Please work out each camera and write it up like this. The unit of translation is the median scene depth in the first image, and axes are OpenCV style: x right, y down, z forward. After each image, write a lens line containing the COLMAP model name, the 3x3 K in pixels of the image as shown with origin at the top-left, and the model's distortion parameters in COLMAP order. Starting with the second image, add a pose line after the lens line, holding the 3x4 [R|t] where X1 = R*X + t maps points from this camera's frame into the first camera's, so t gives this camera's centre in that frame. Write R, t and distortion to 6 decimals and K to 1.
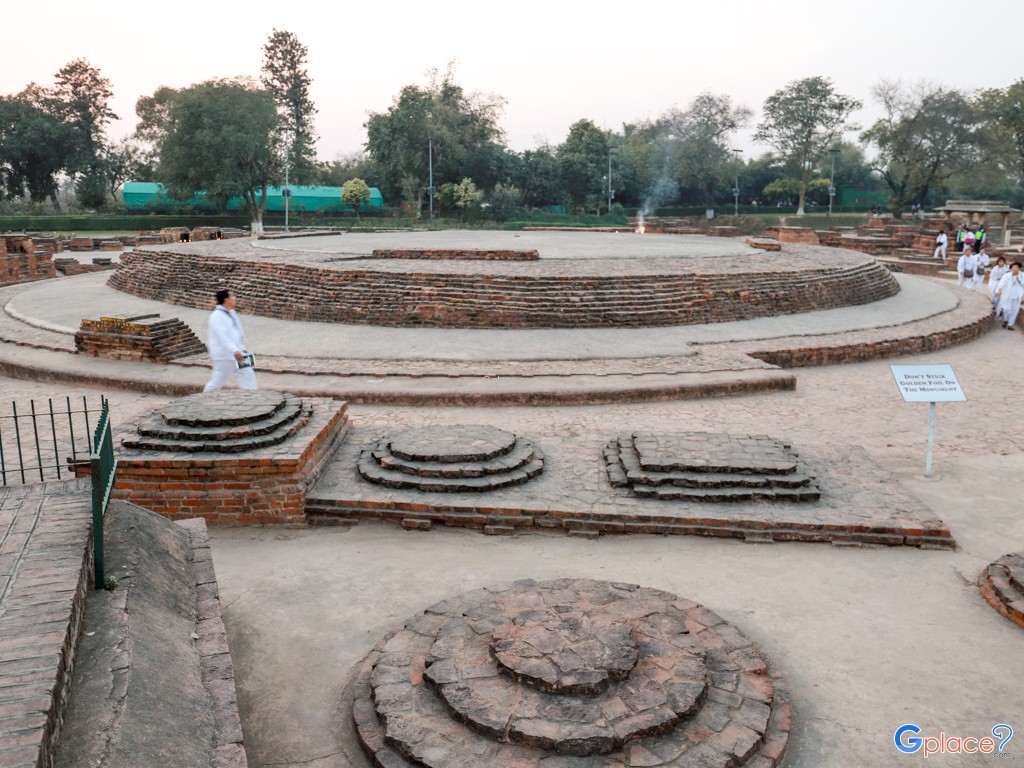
lens RADIAL K [[780.1, 0, 499.3], [0, 780.1, 379.4], [0, 0, 1]] dist [-0.118824, 0.069387]
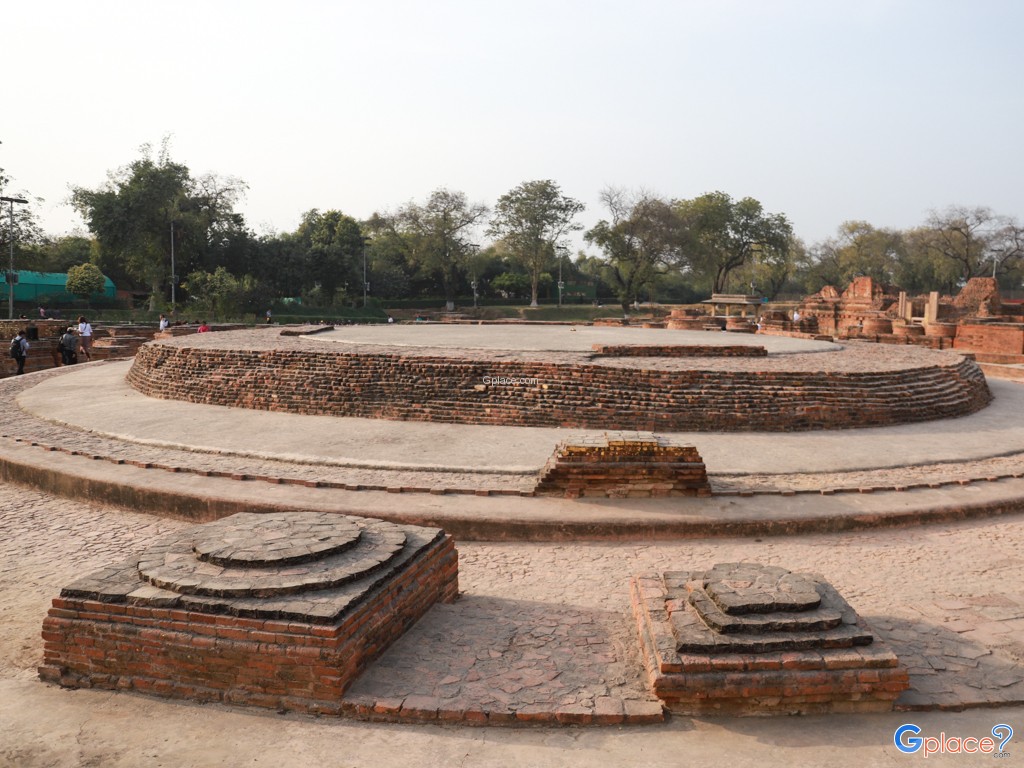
lens RADIAL K [[793.8, 0, 475.1], [0, 793.8, 390.8], [0, 0, 1]] dist [-0.117891, 0.093246]
pose [[0.897580, -0.038031, 0.439207, -0.177274], [0.083468, 0.992913, -0.084602, -0.014028], [-0.432877, 0.112597, 0.894393, 0.069650]]
